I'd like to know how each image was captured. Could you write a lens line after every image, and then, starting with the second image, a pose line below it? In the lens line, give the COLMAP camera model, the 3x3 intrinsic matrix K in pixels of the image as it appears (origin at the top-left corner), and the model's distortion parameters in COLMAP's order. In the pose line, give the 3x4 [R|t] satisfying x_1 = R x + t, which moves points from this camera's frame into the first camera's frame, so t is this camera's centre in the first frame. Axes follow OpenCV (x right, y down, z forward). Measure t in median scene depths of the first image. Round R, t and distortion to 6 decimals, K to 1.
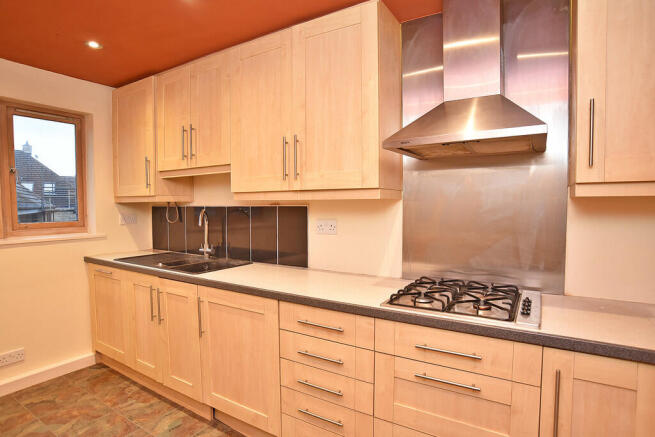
lens RADIAL K [[352.9, 0, 327.5], [0, 352.9, 218.5], [0, 0, 1]] dist [-0.000774, -0.000031]
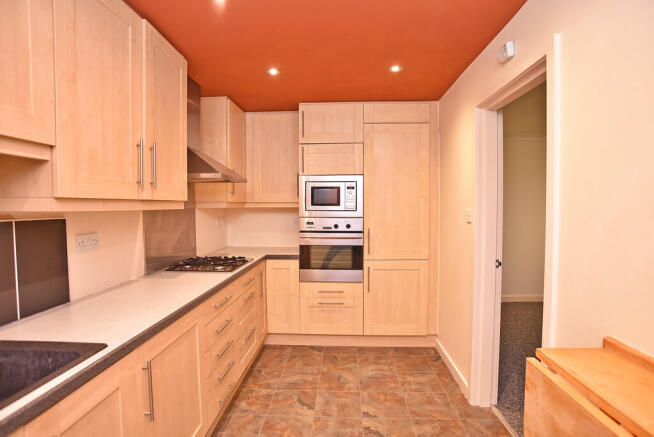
lens RADIAL K [[326.4, 0, 327.0], [0, 326.4, 218.5], [0, 0, 1]] dist [-0.000312, -0.000046]
pose [[-0.488492, -0.020444, 0.872329, -0.914185], [0.043227, 0.997931, 0.047593, -0.044198], [-0.871497, 0.060957, -0.486597, 0.855020]]
